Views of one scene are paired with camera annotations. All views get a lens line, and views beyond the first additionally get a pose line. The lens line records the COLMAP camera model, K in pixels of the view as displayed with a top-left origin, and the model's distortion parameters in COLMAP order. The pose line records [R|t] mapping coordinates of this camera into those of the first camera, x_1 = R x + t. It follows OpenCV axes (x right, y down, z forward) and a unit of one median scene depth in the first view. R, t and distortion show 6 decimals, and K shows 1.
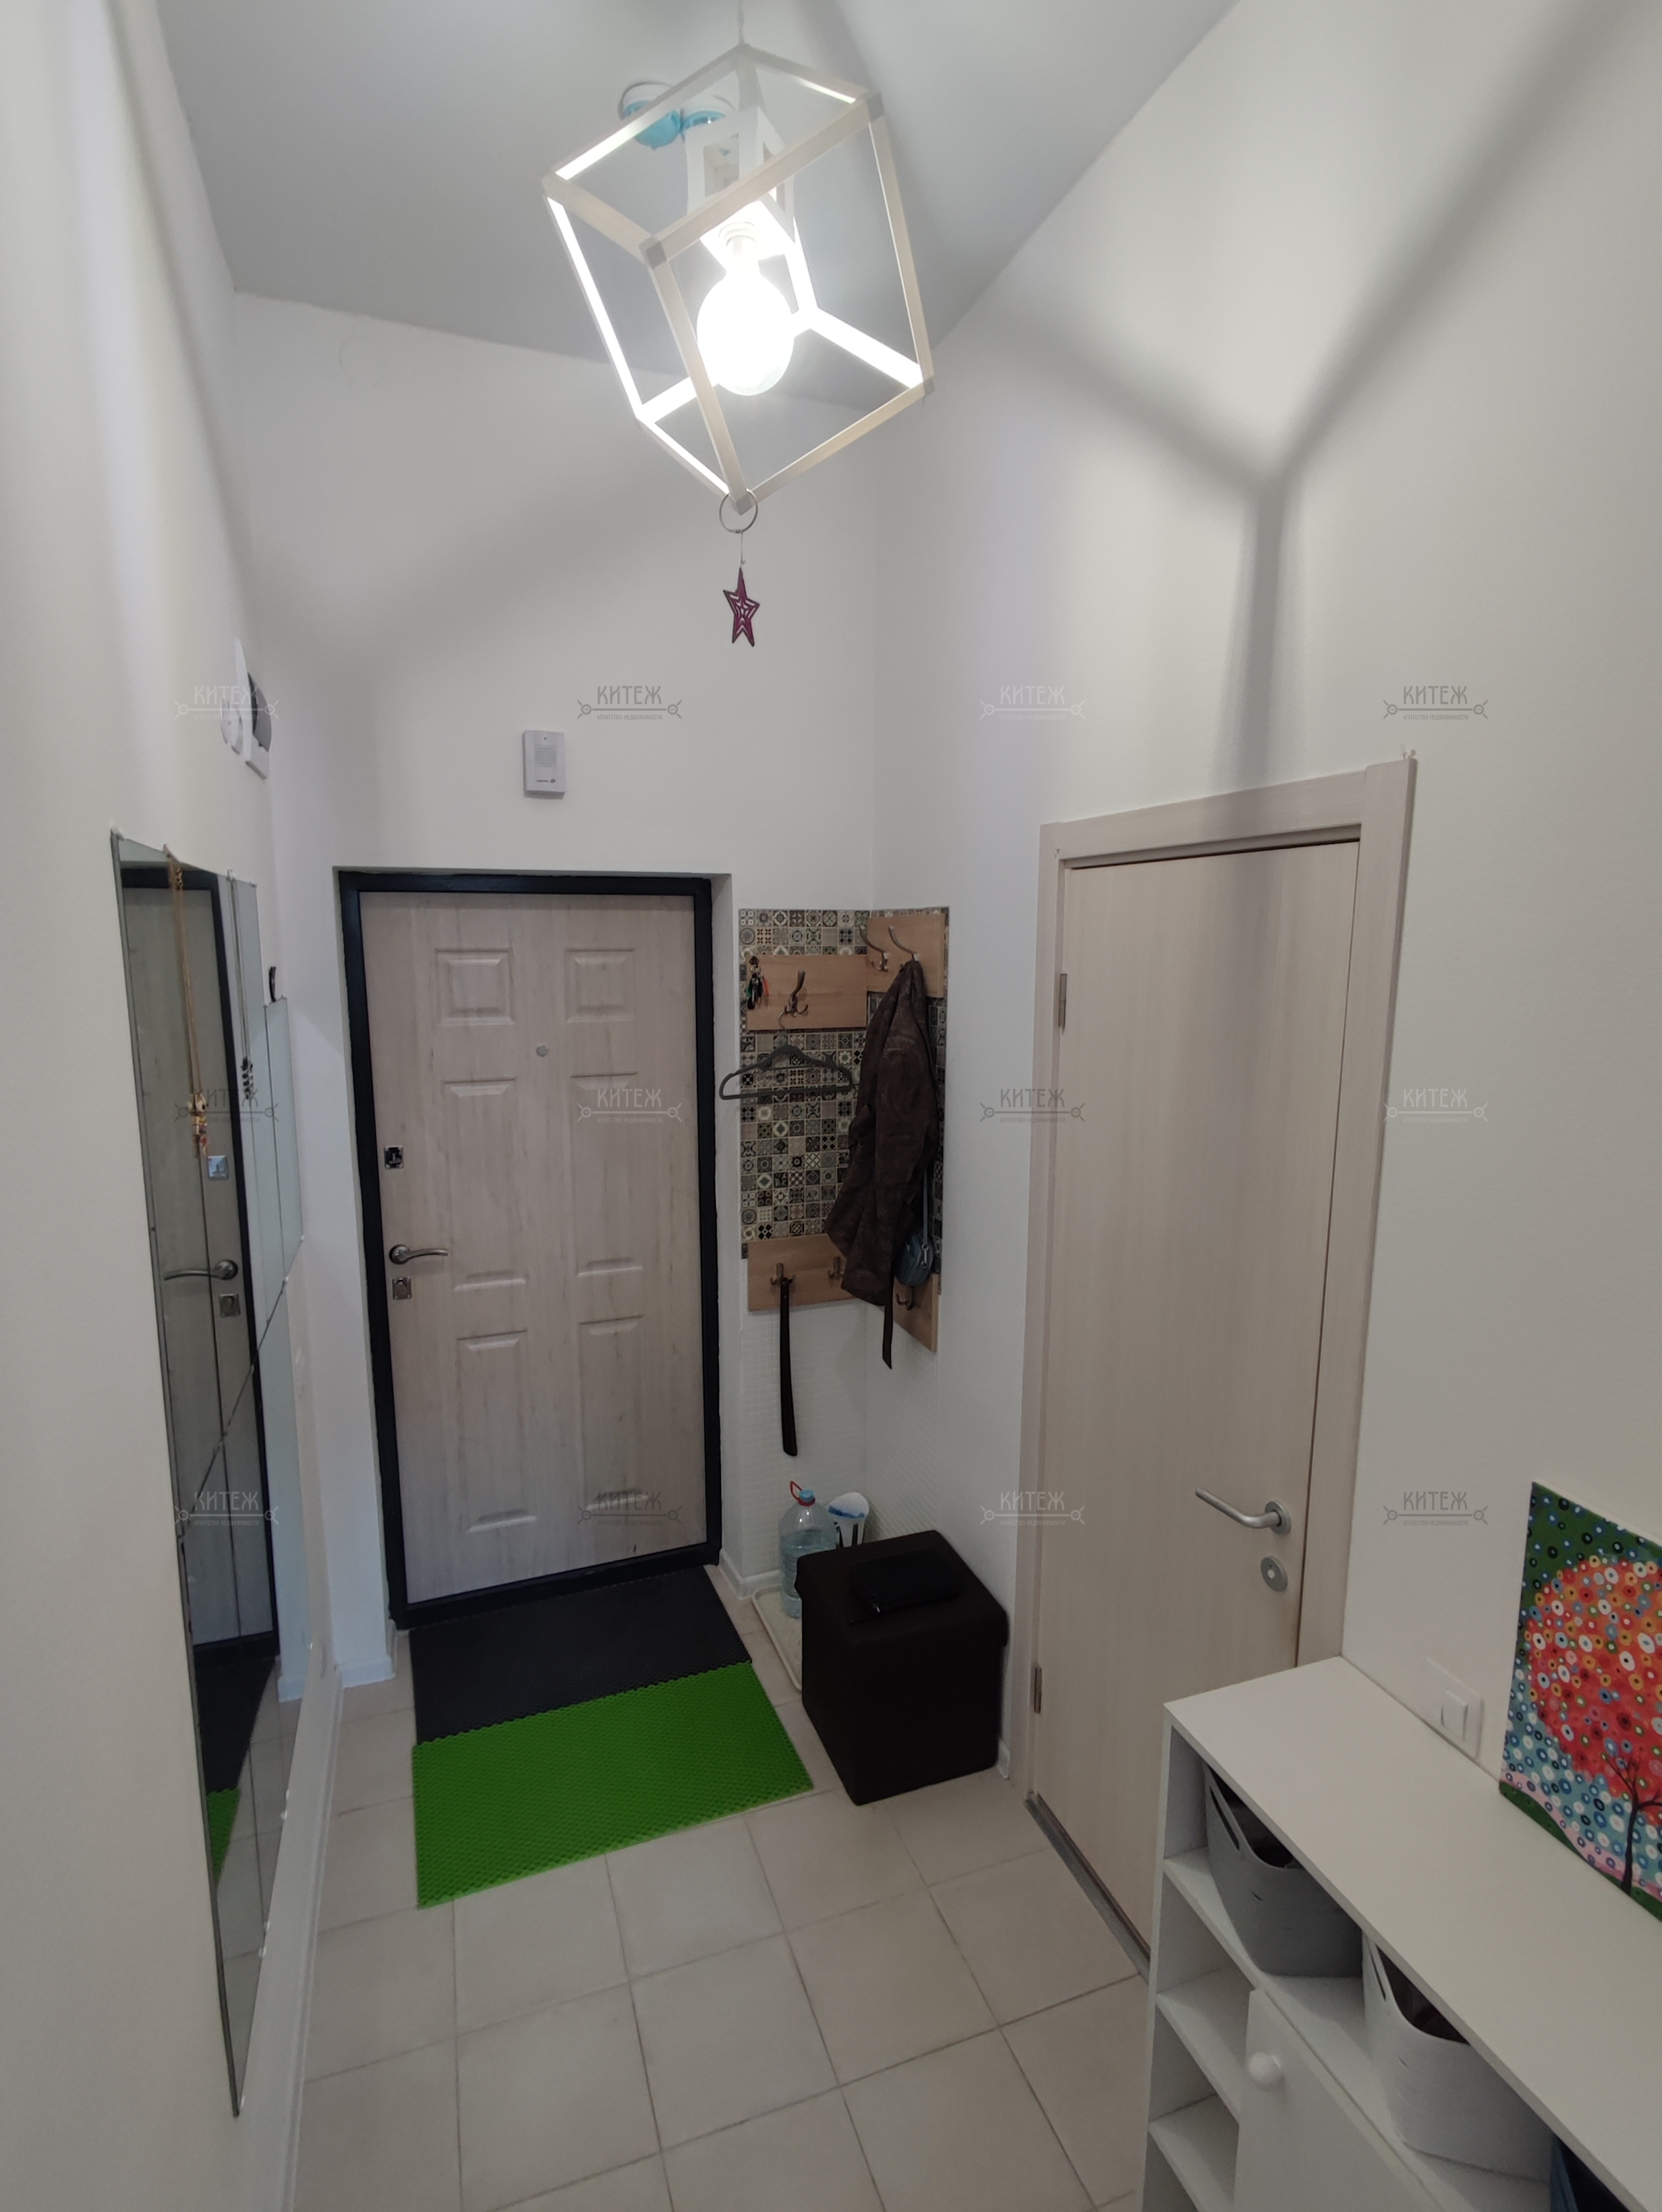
lens RADIAL K [[1095.0, 0, 820.3], [0, 1095.0, 1115.7], [0, 0, 1]] dist [0.002964, 0.001069]
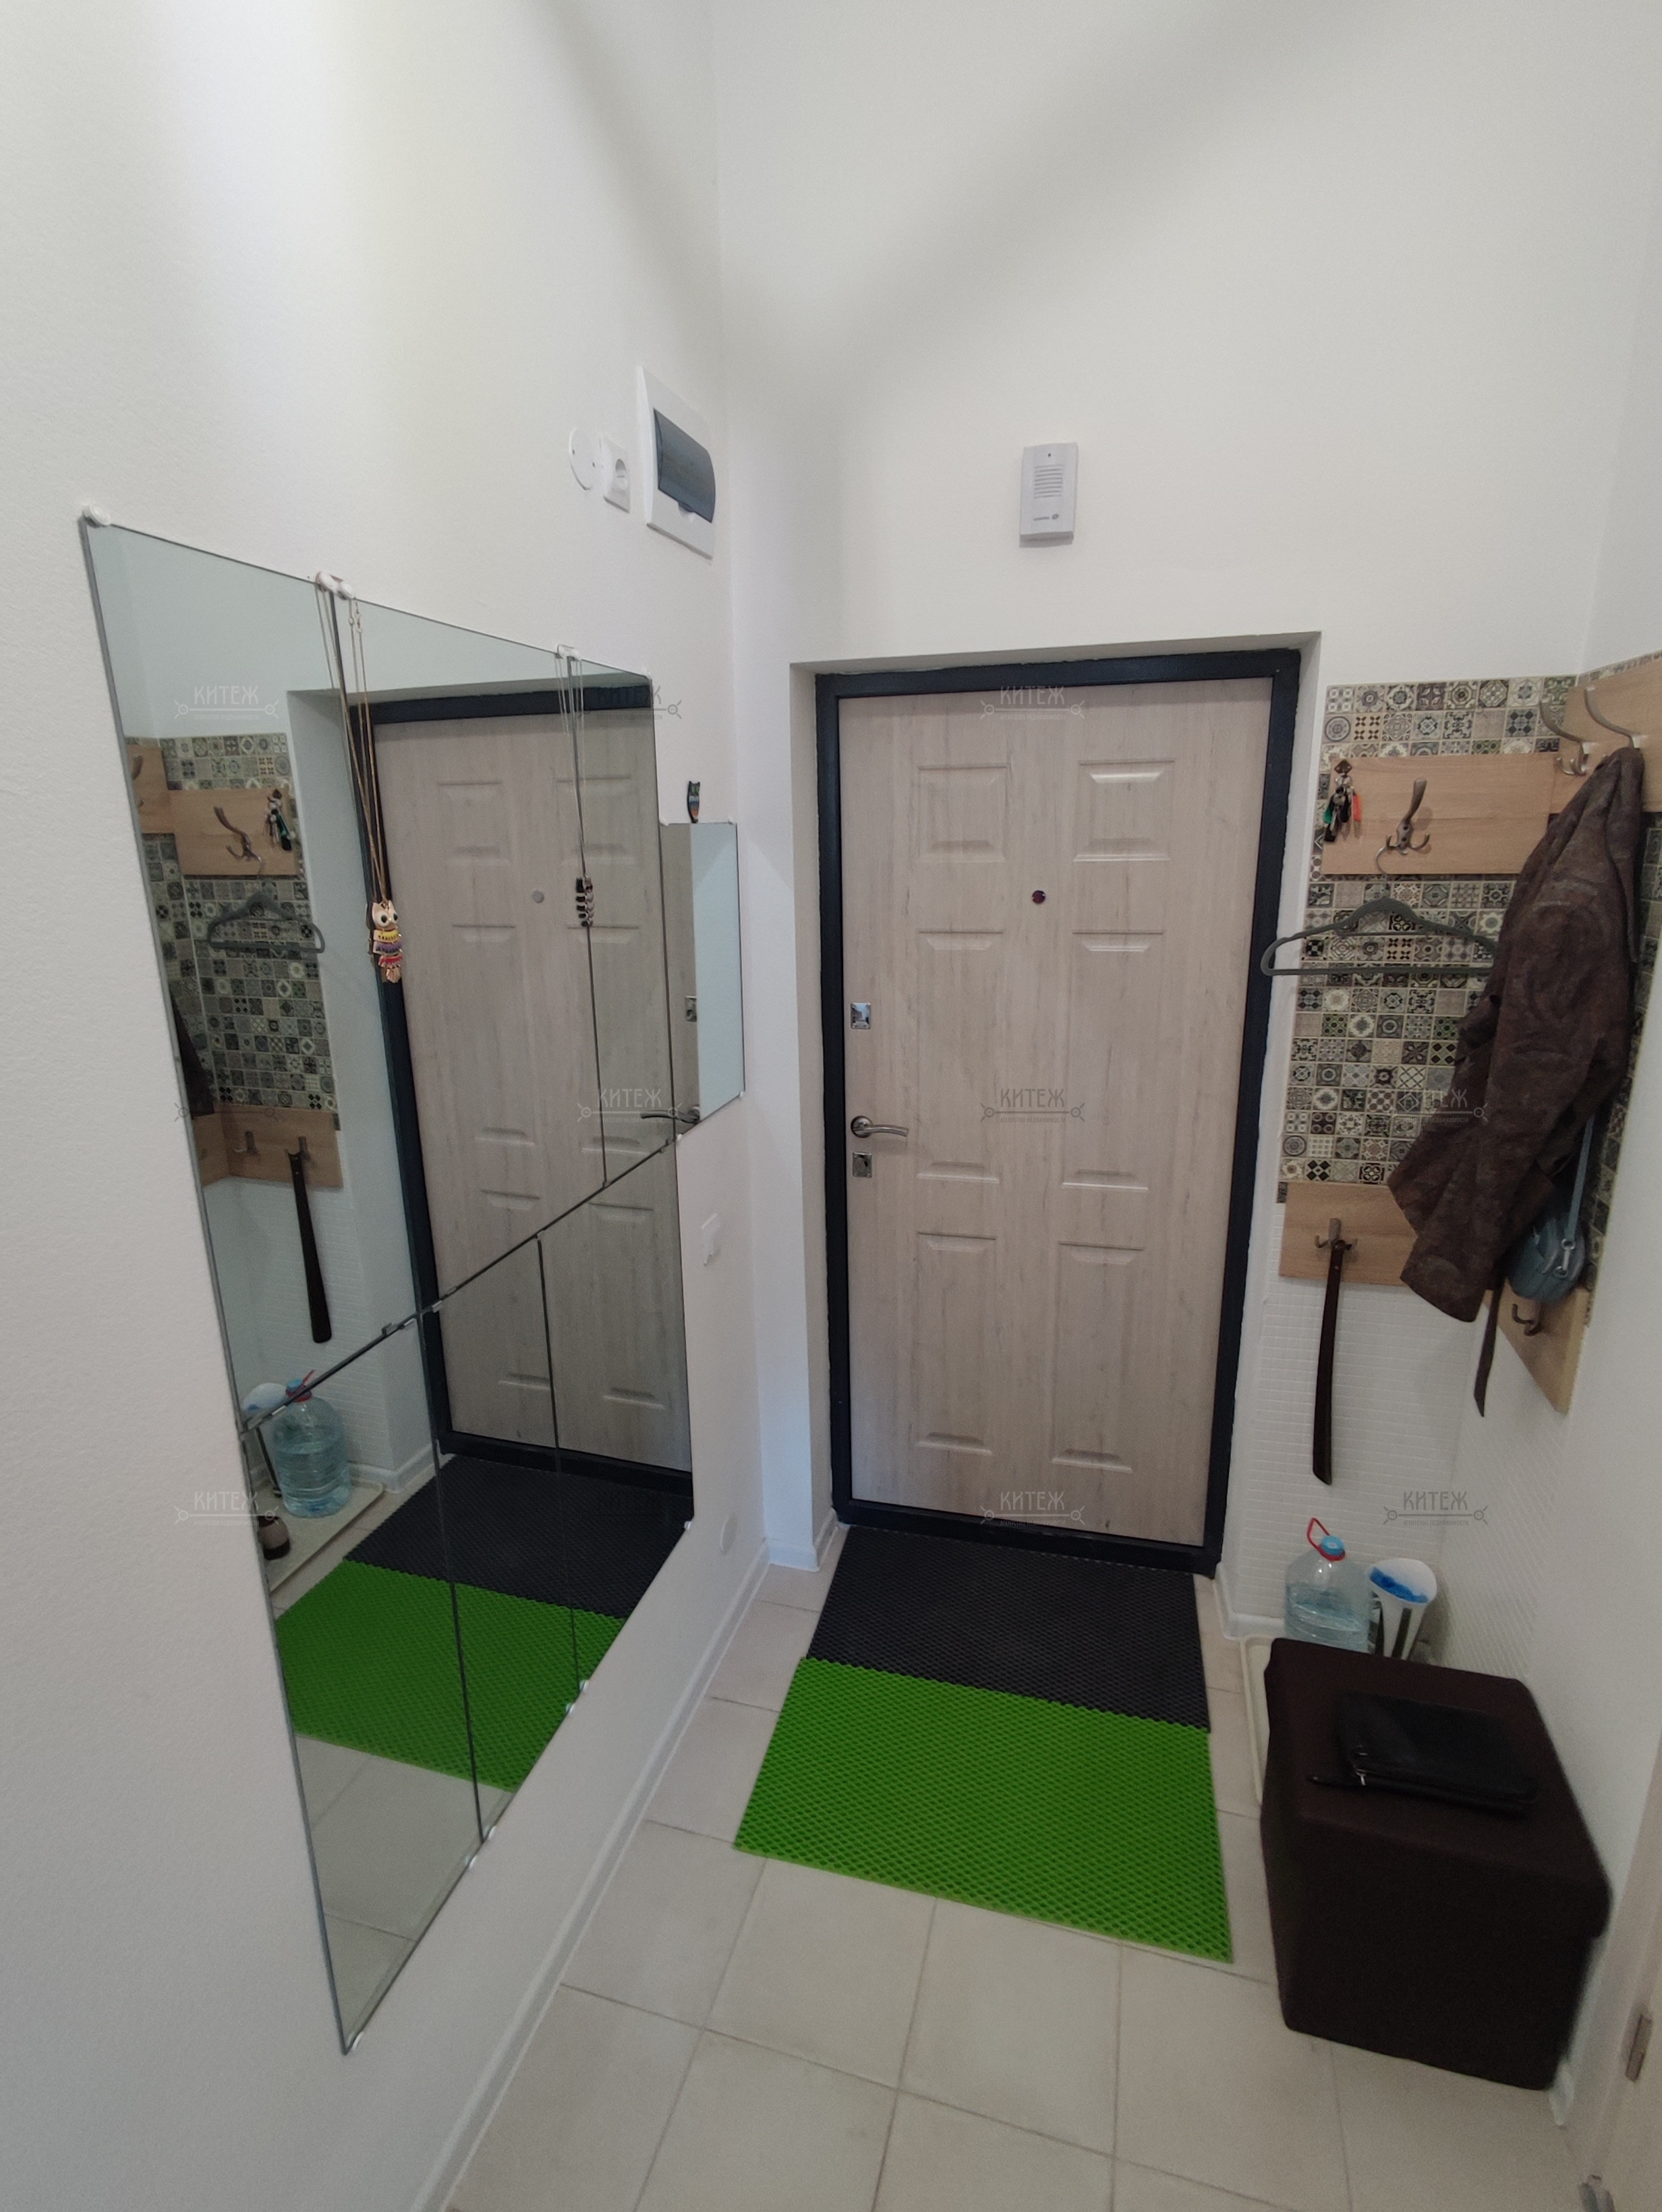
lens RADIAL K [[1095.0, 0, 820.3], [0, 1095.0, 1115.7], [0, 0, 1]] dist [0.002964, 0.001069]
pose [[0.807643, 0.139695, -0.572885, 0.090551], [-0.075527, 0.988038, 0.134452, 0.001545], [0.584815, -0.065320, 0.808533, 0.258150]]
